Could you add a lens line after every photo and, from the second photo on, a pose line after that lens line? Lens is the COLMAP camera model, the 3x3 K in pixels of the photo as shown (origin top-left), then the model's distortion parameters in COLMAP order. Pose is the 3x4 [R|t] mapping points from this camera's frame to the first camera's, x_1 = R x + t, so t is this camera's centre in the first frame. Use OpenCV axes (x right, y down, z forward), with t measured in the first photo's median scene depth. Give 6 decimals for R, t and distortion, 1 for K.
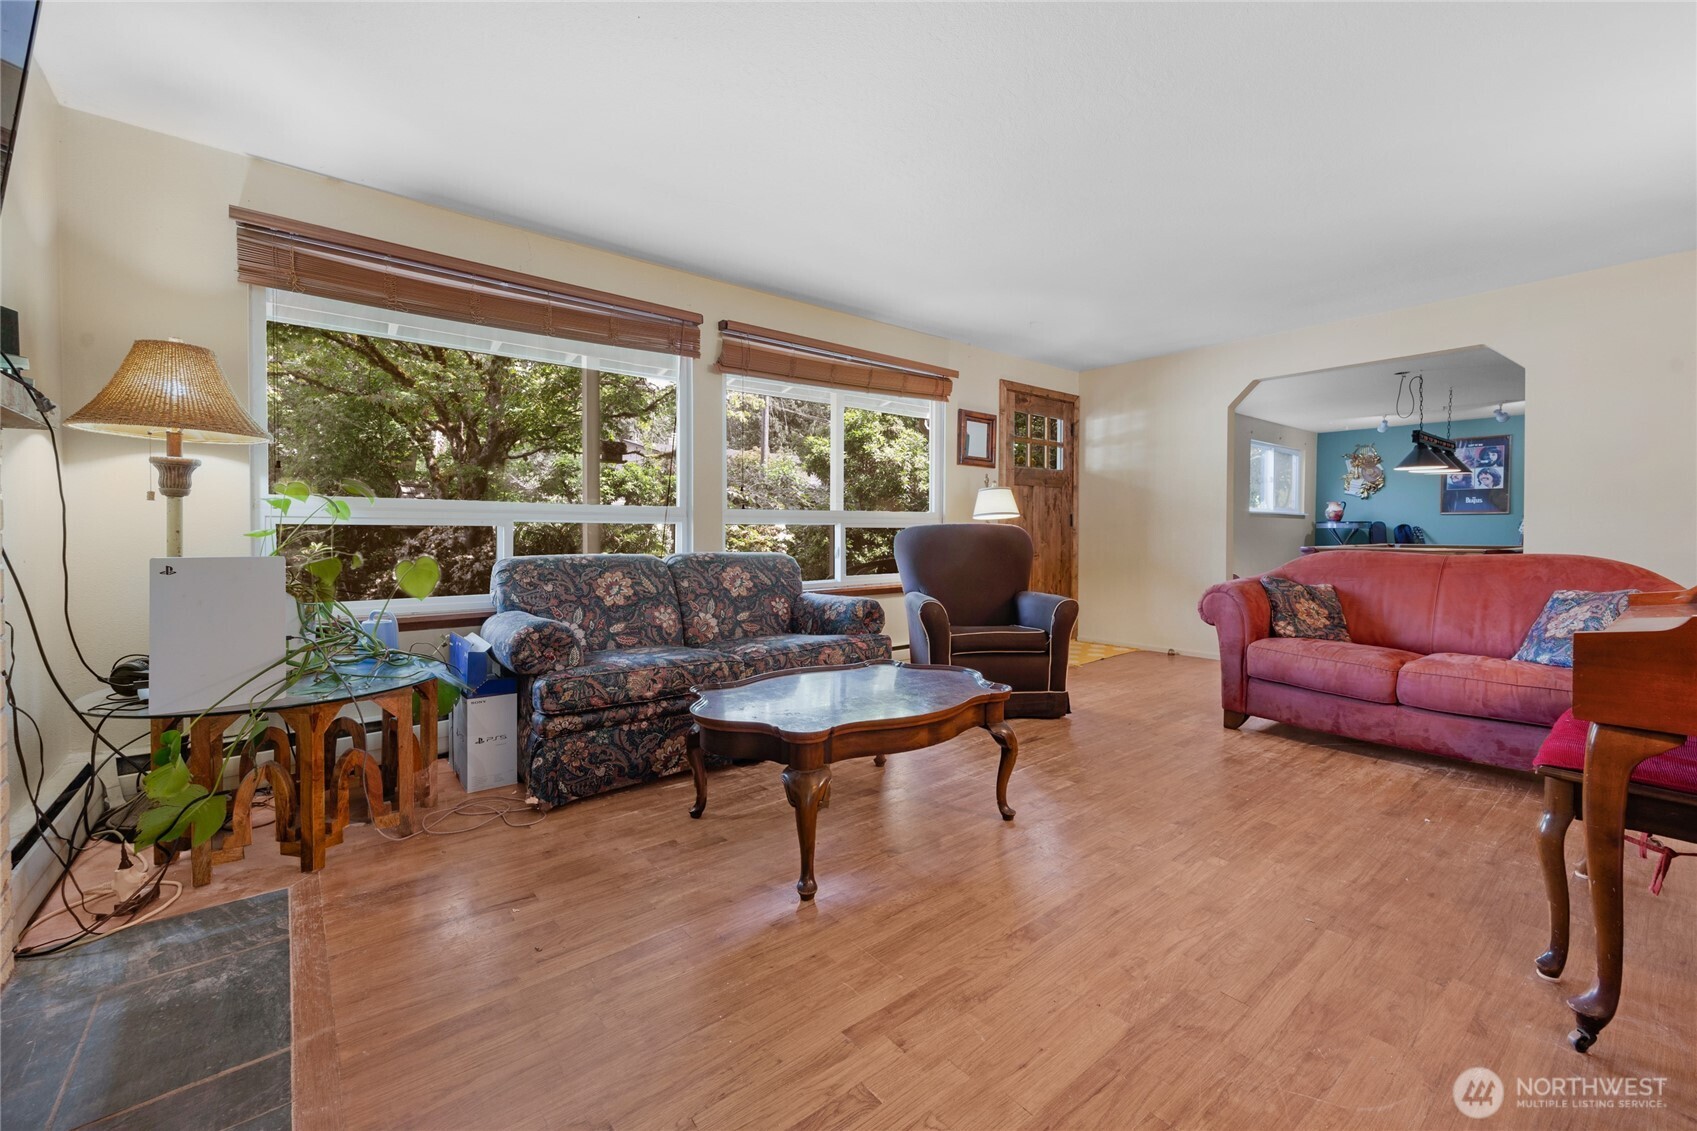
lens RADIAL K [[691.6, 0, 851.5], [0, 691.6, 546.6], [0, 0, 1]] dist [0.009953, 0.000058]
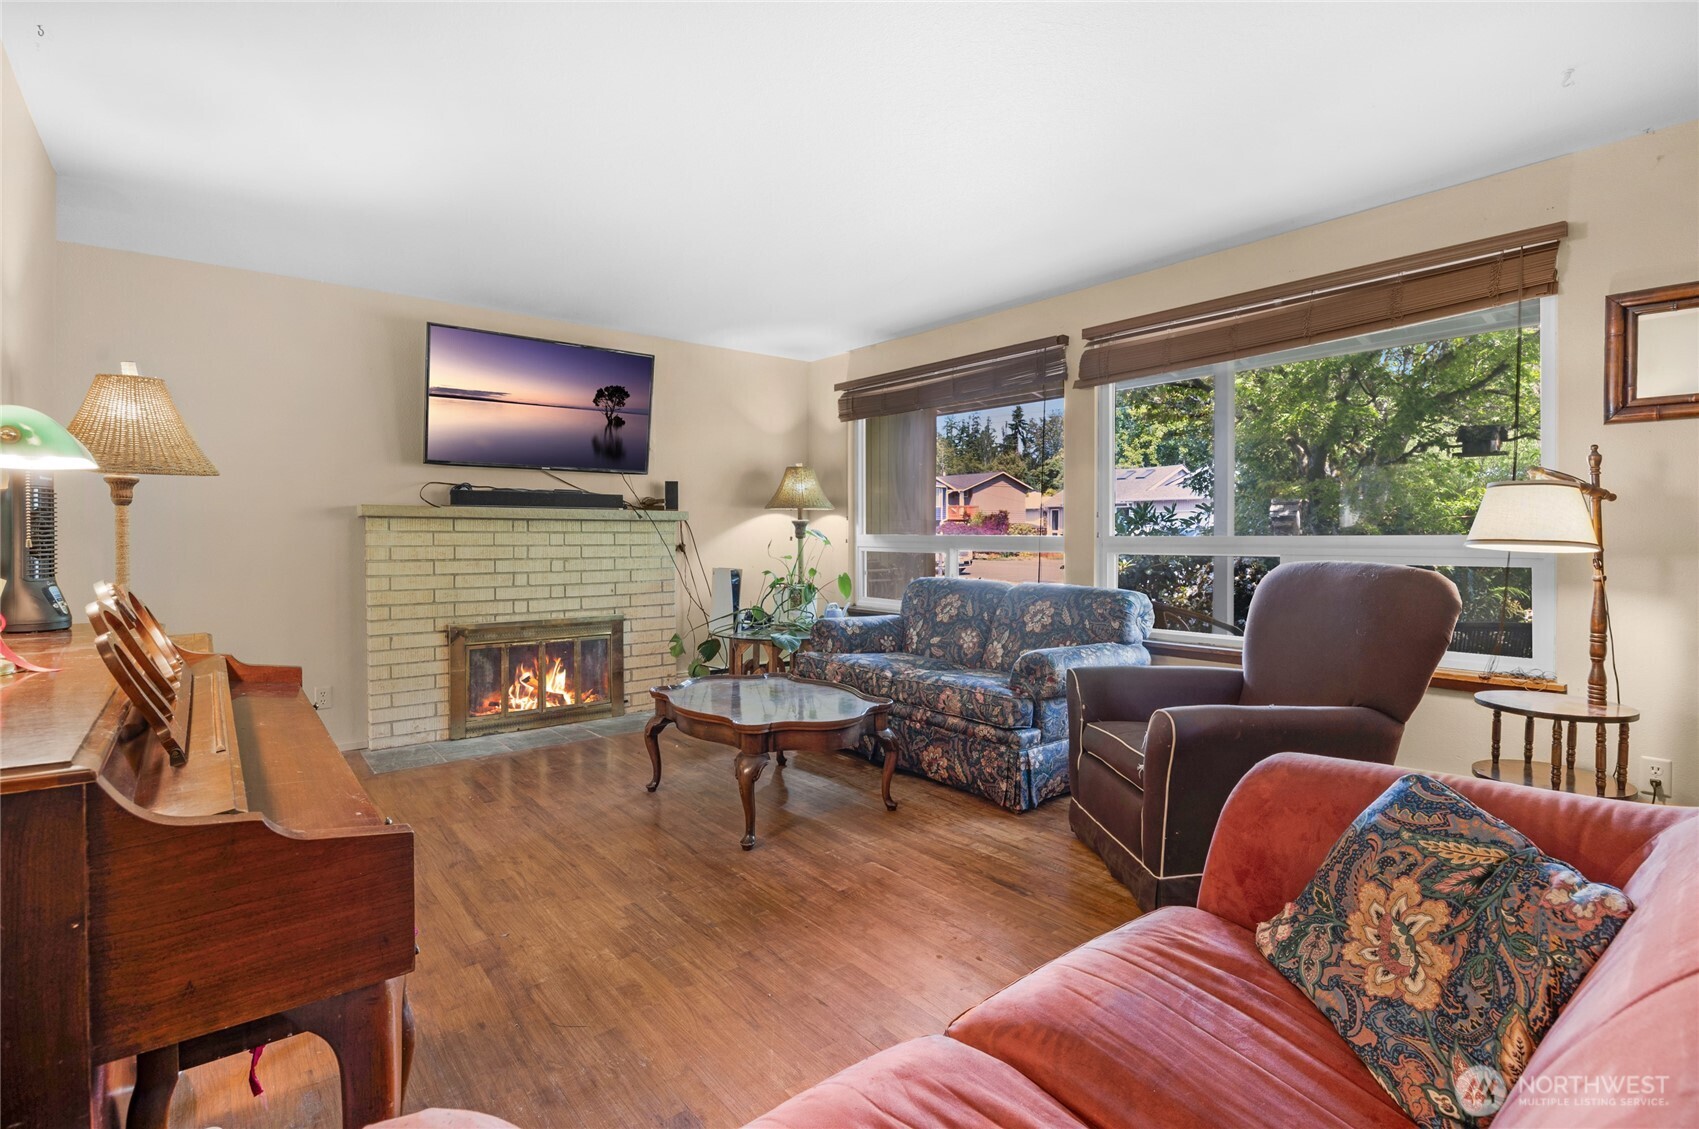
lens RADIAL K [[820.7, 0, 850.8], [0, 820.7, 541.8], [0, 0, 1]] dist [-0.001181, -0.000170]
pose [[-0.018233, 0.008495, -0.999798, 1.992681], [-0.021118, 0.999738, 0.008880, -0.115626], [0.999611, 0.021276, -0.018049, 1.598002]]
